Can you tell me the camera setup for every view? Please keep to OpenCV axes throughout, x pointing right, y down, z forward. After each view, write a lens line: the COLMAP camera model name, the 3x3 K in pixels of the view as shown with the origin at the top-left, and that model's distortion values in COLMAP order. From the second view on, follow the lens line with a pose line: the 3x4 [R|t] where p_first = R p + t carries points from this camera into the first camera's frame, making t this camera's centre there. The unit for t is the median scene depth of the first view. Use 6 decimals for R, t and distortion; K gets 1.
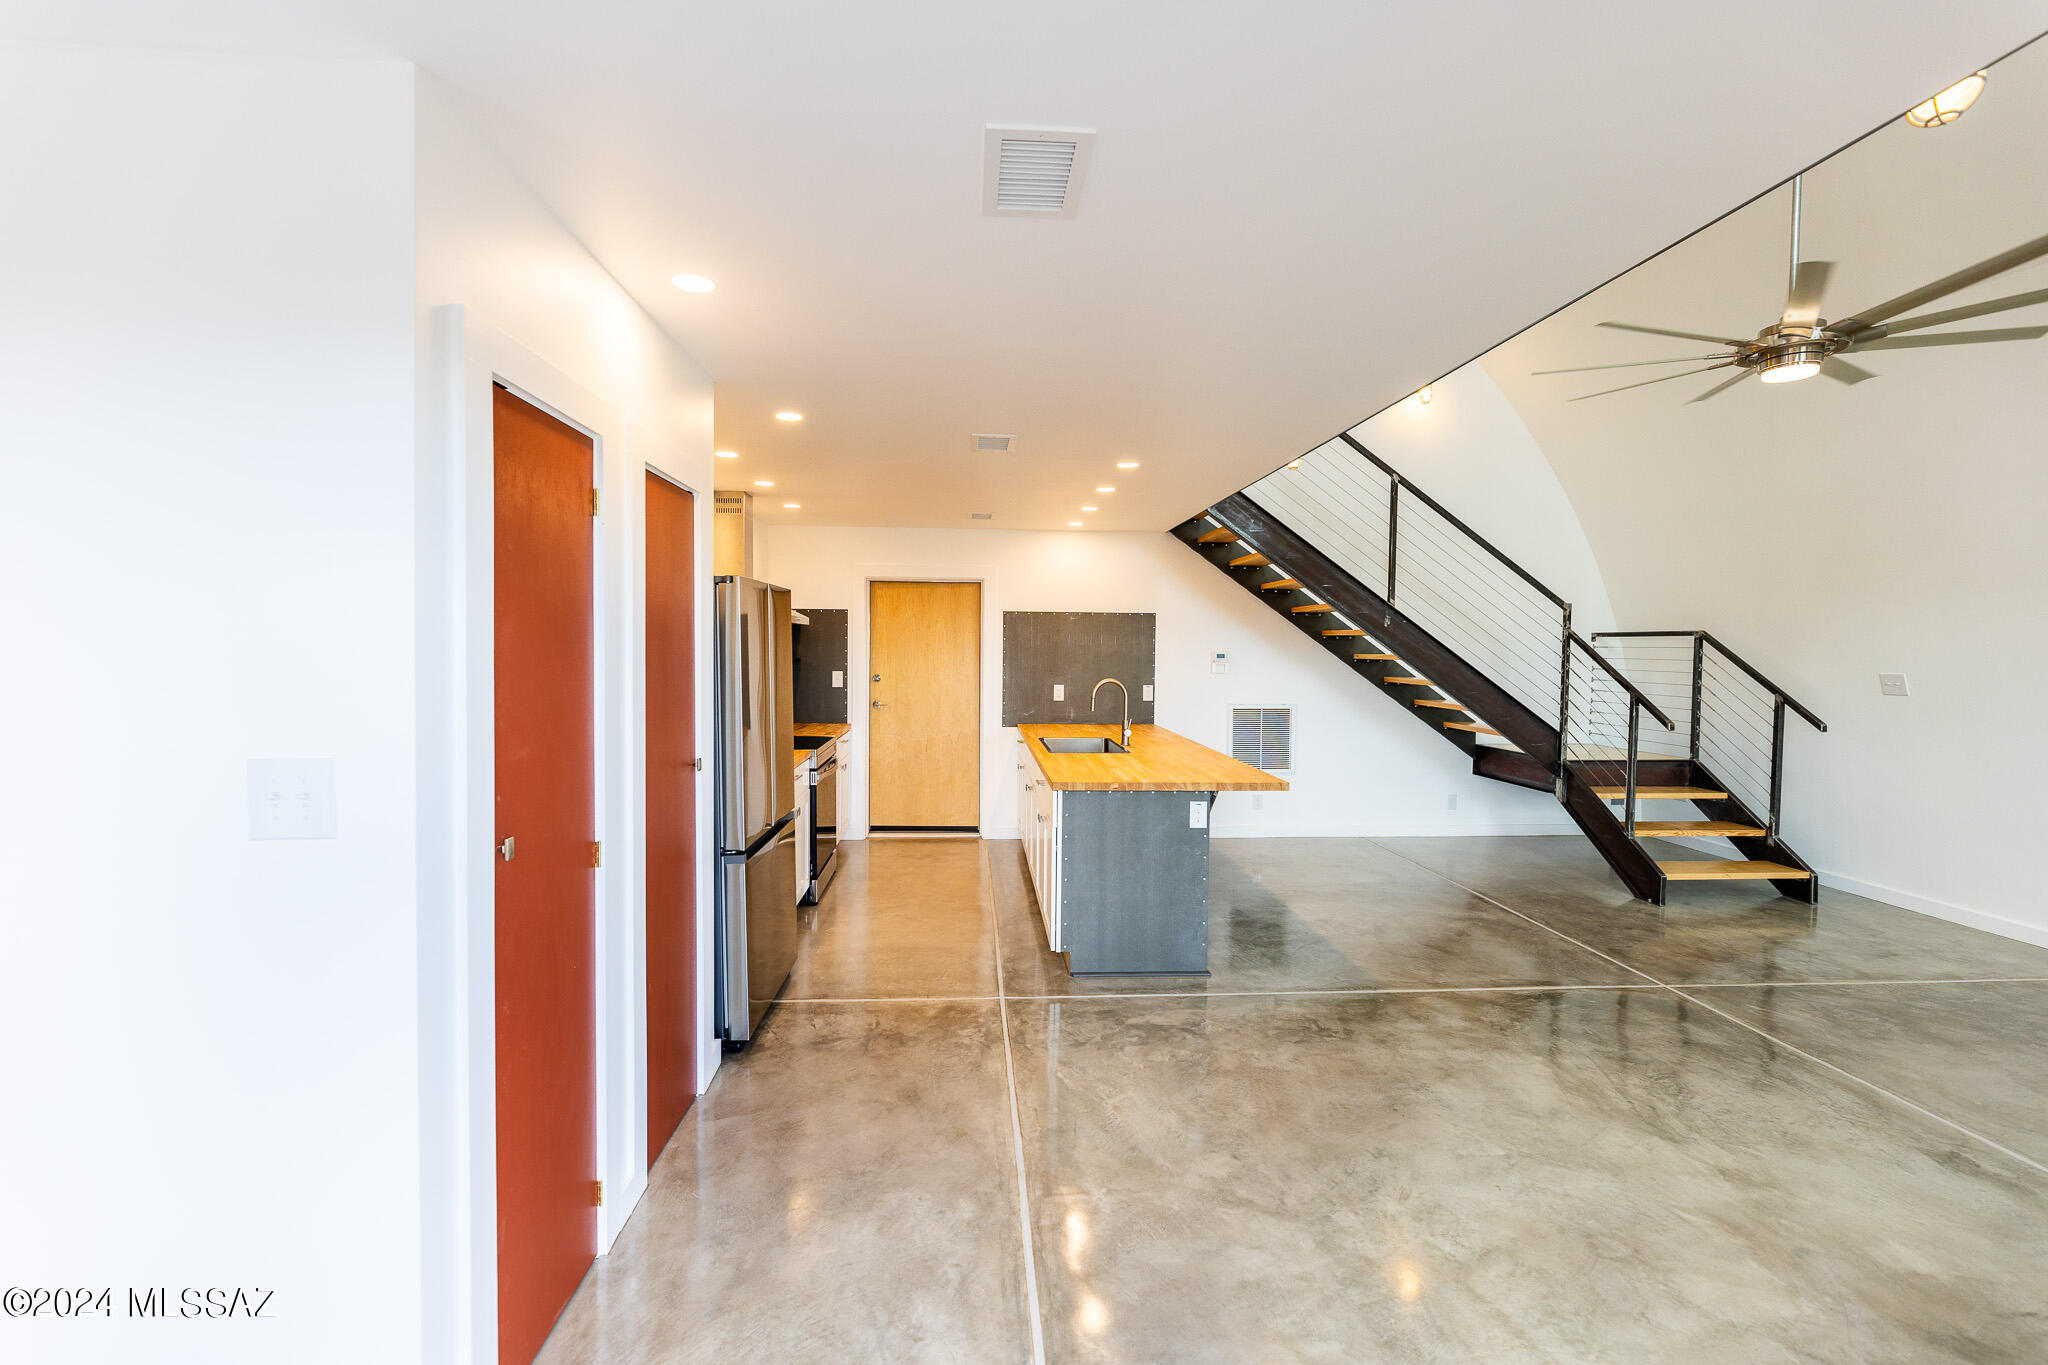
lens RADIAL K [[825.8, 0, 1025.1], [0, 825.8, 667.7], [0, 0, 1]] dist [0.000930, -0.000283]
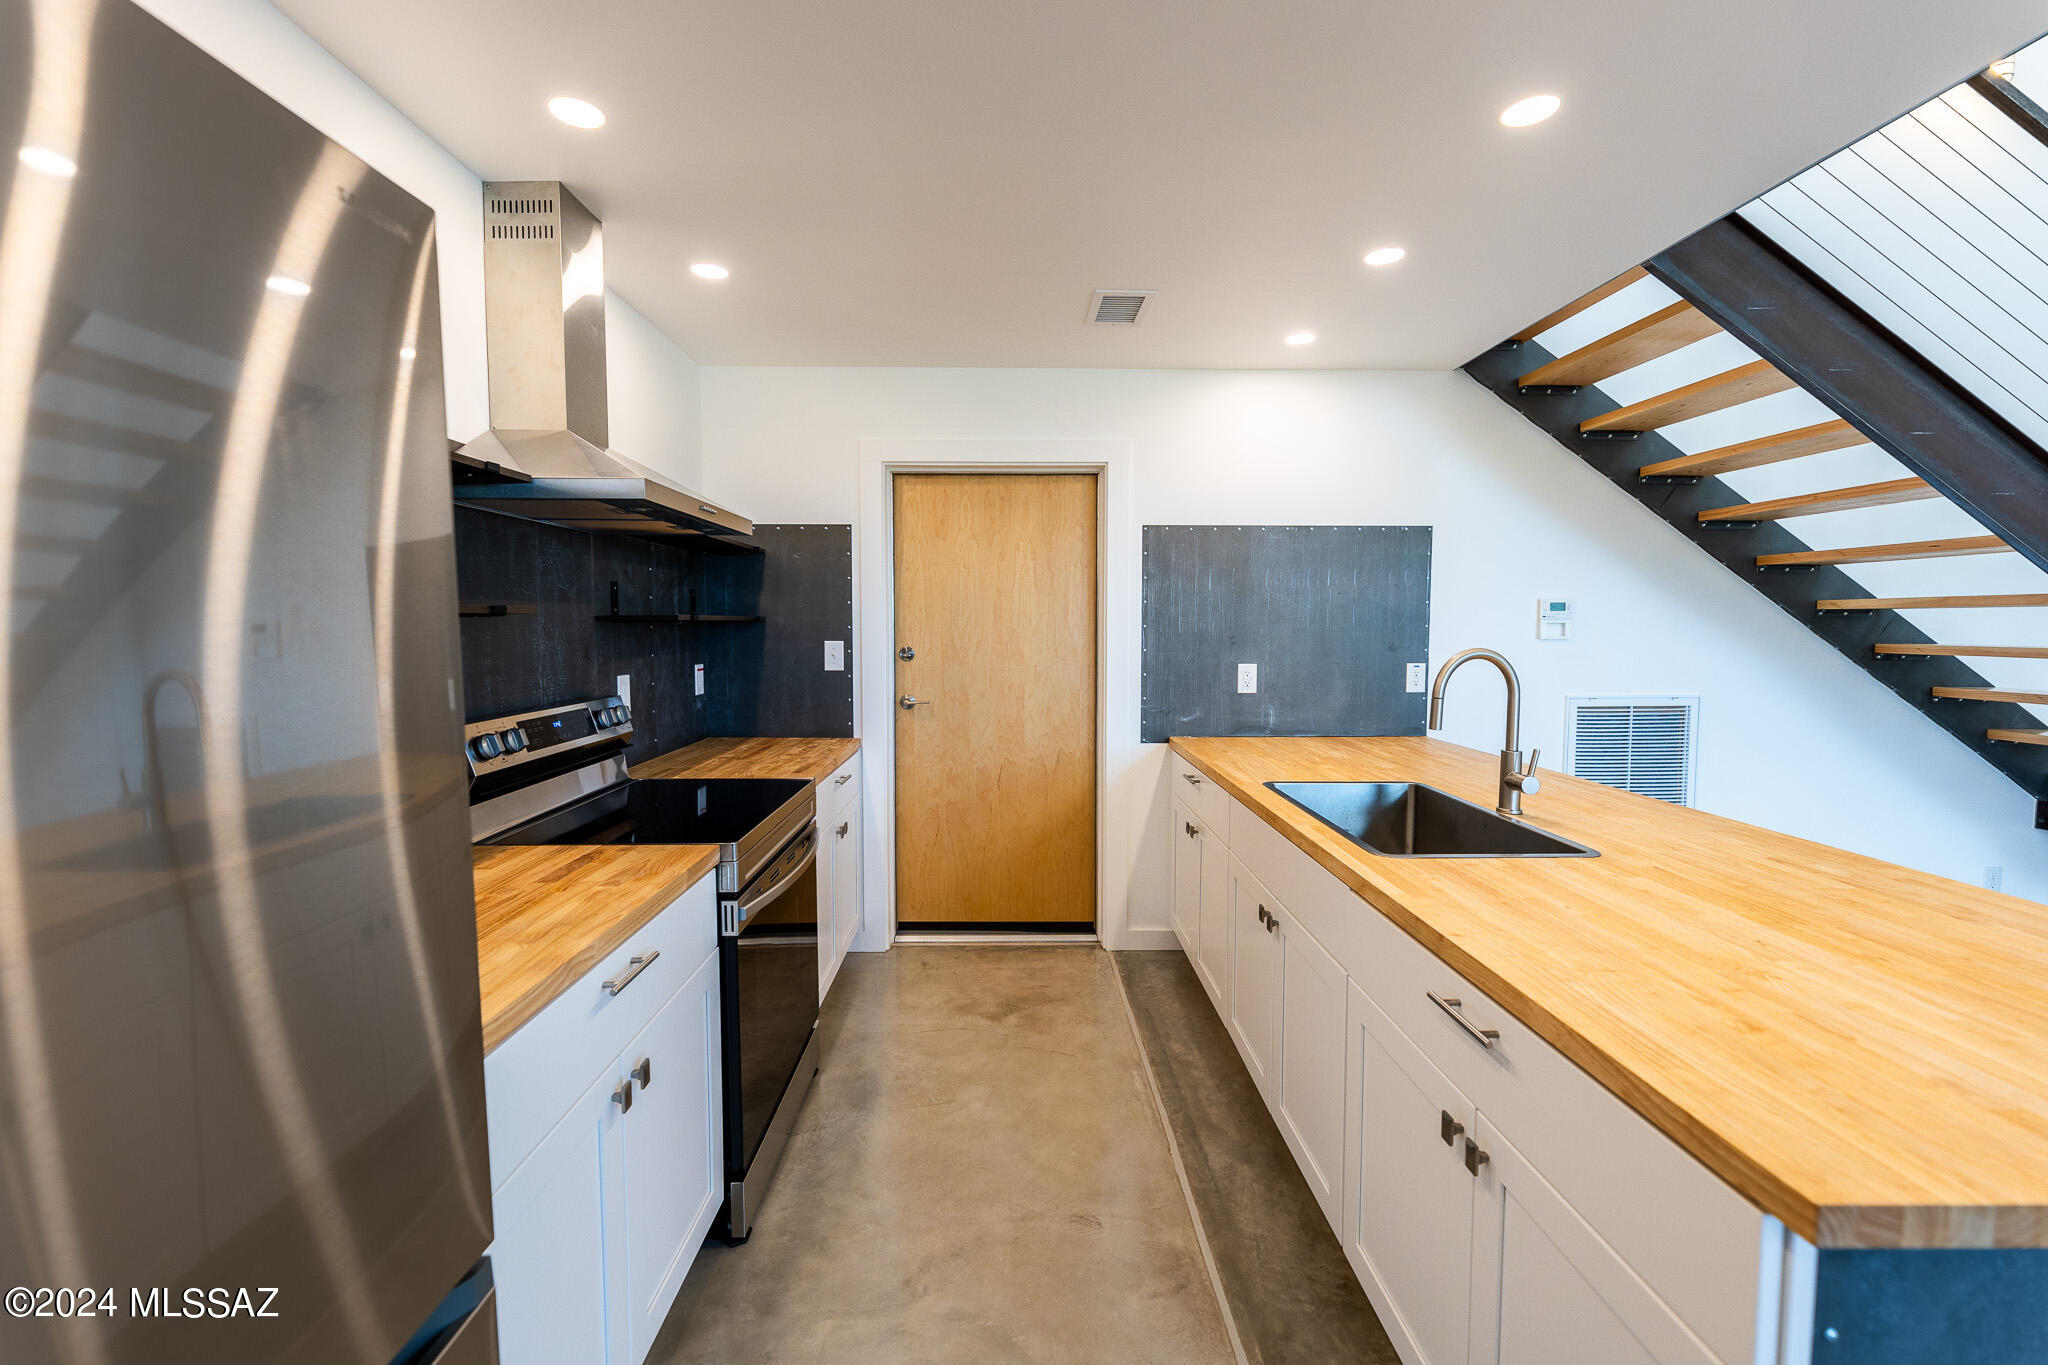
lens RADIAL K [[829.2, 0, 1018.1], [0, 829.2, 671.4], [0, 0, 1]] dist [0.000470, -0.000069]
pose [[0.998217, -0.005517, -0.059435, -0.098324], [0.007371, 0.999492, 0.031022, 0.010759], [0.059234, -0.031405, 0.997750, 0.608816]]
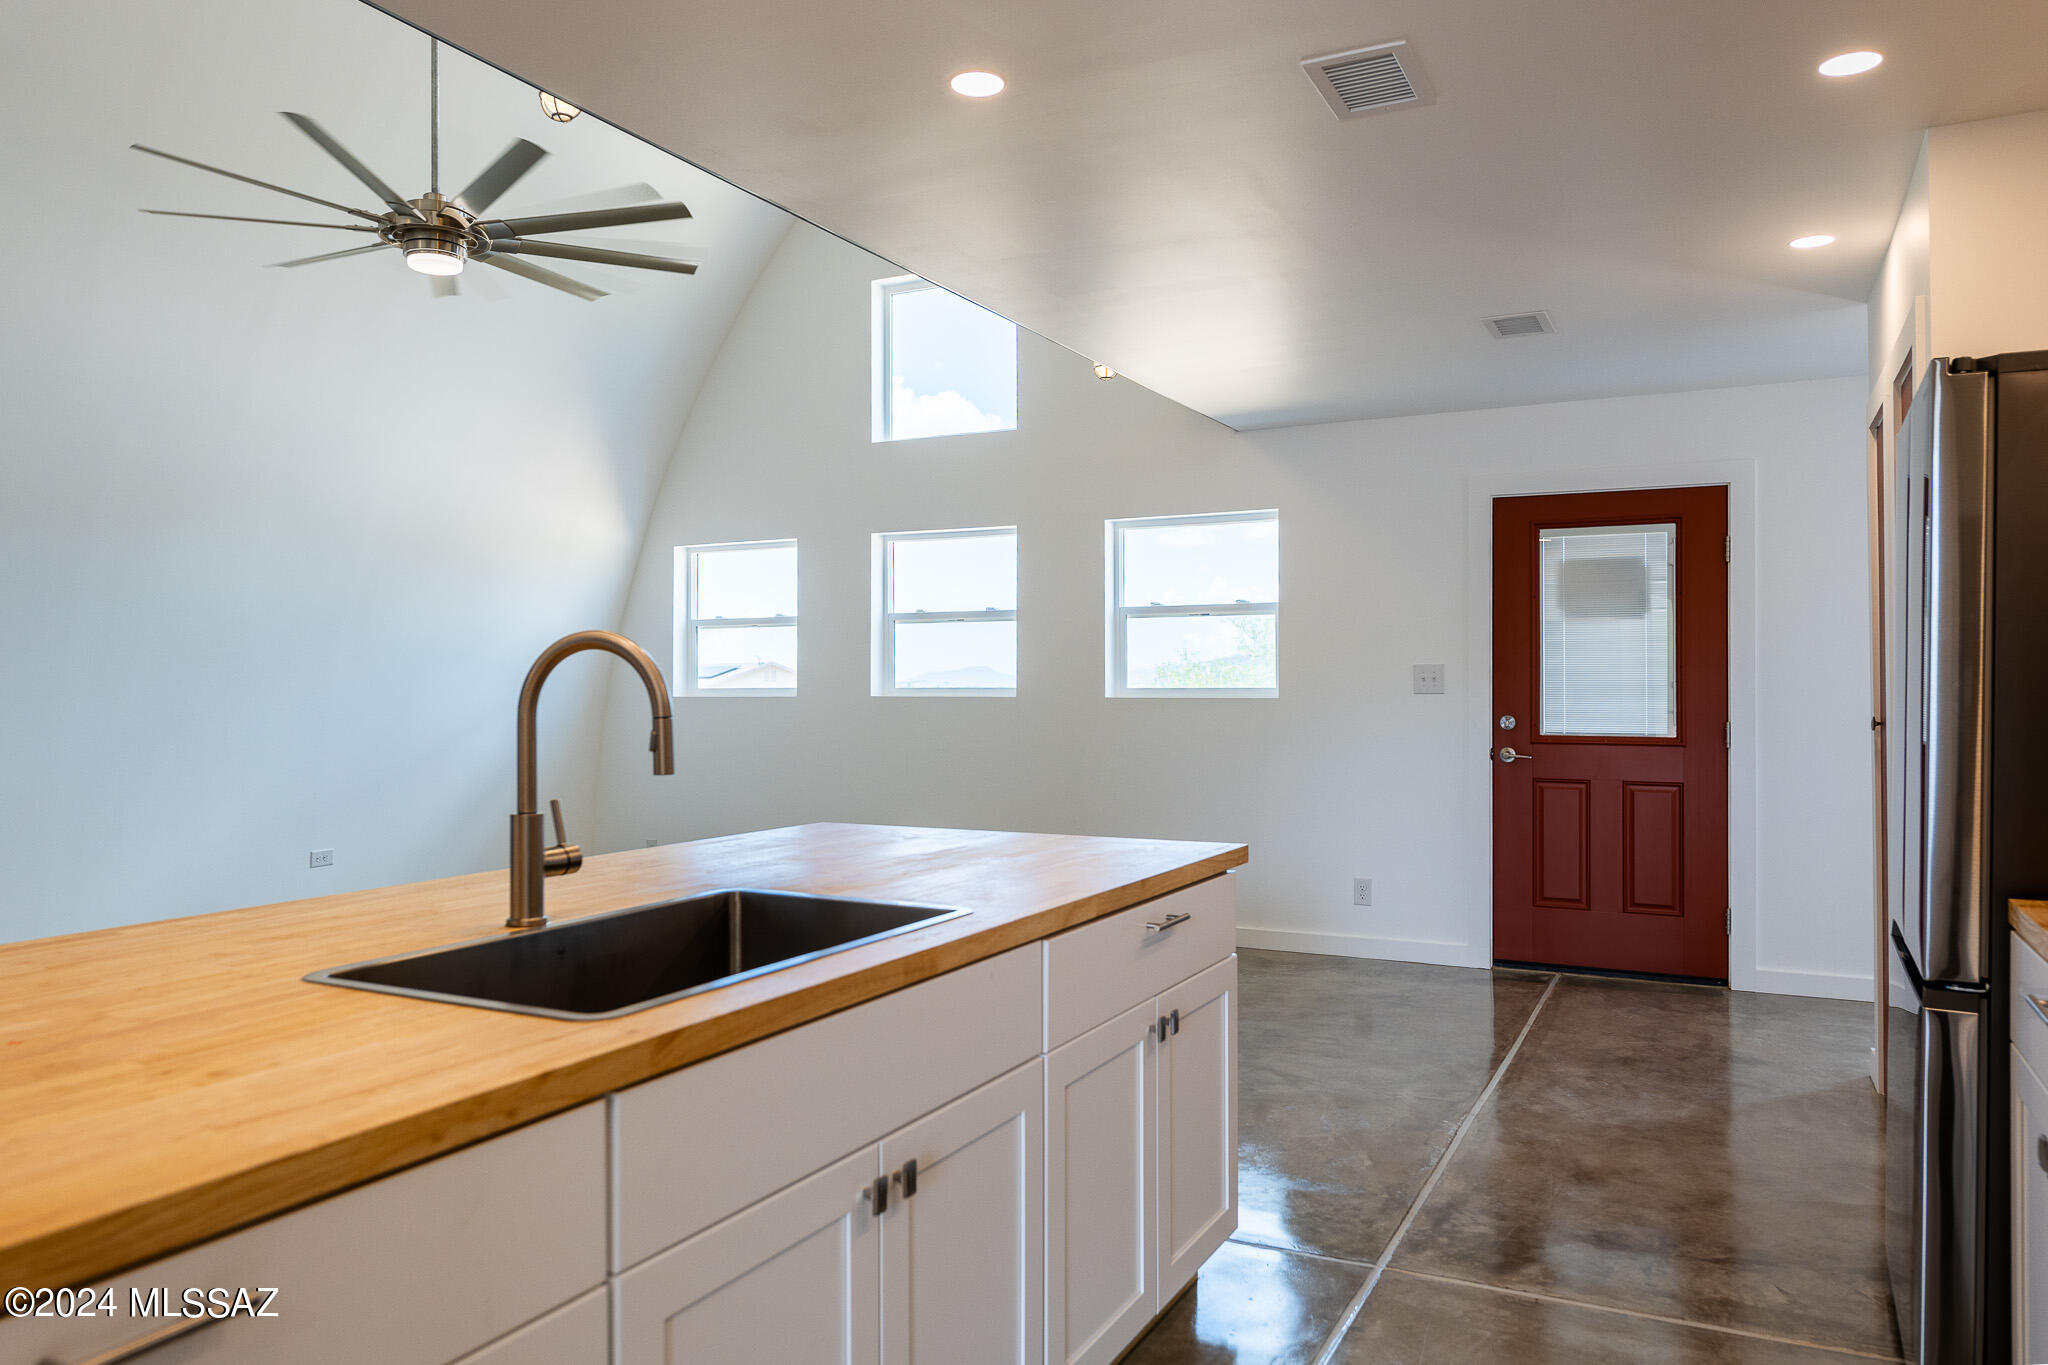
lens RADIAL K [[1412.0, 0, 995.9], [0, 1412.0, 670.7], [0, 0, 1]] dist [-0.003486, 0.001675]
pose [[-0.847509, -0.002752, 0.530774, -0.201149], [0.007275, 0.999832, 0.016801, 0.019392], [-0.530731, 0.018100, -0.847347, 1.311254]]
